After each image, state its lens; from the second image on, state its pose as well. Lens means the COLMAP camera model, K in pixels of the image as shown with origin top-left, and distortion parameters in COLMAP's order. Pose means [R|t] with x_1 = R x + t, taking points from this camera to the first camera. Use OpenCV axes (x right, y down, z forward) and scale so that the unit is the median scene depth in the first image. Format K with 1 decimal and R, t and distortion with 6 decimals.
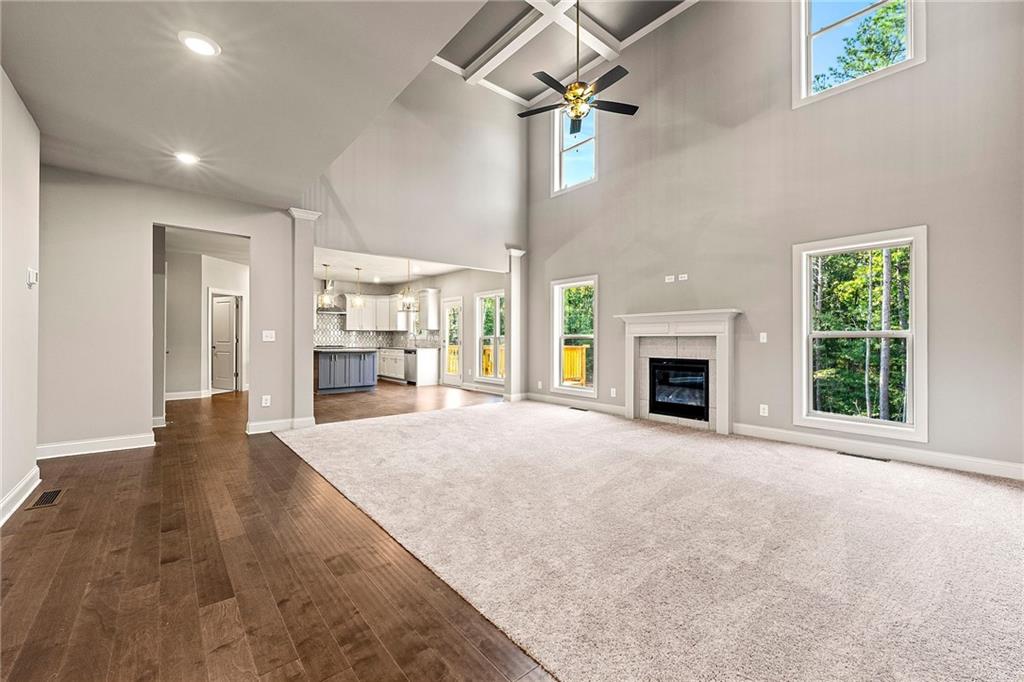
lens RADIAL K [[418.5, 0, 510.6], [0, 418.5, 337.2], [0, 0, 1]] dist [-0.000442, -0.000400]
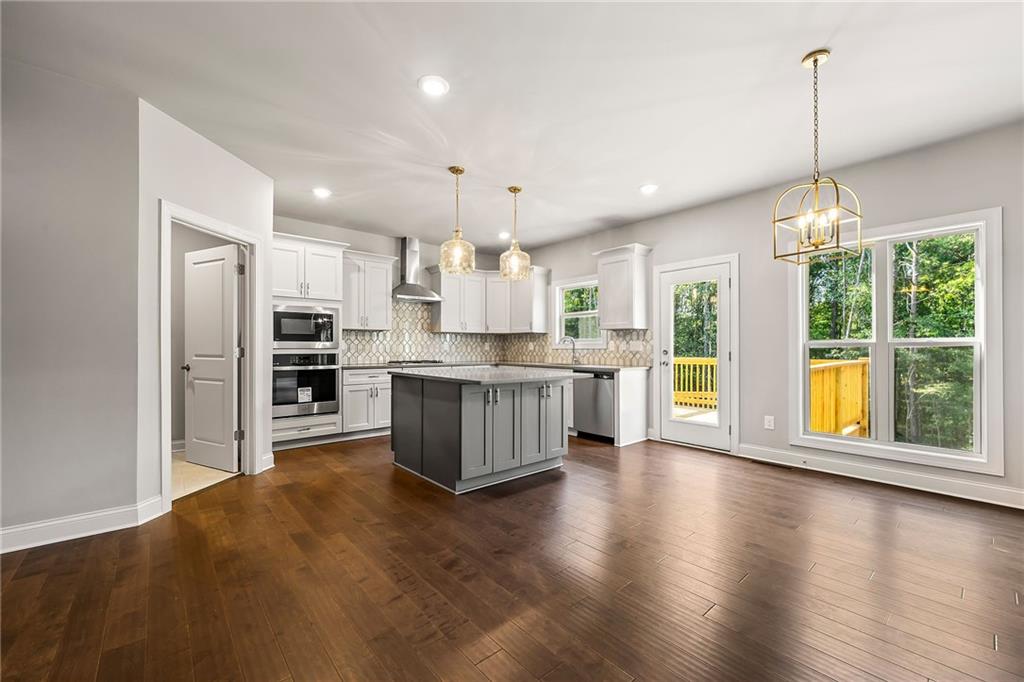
lens RADIAL K [[418.5, 0, 513.5], [0, 418.5, 346.2], [0, 0, 1]] dist [-0.000442, -0.000400]
pose [[0.999930, -0.000973, 0.011826, -0.337196], [0.000965, 0.999999, 0.000741, 0.002002], [-0.011827, -0.000730, 0.999930, 0.504628]]
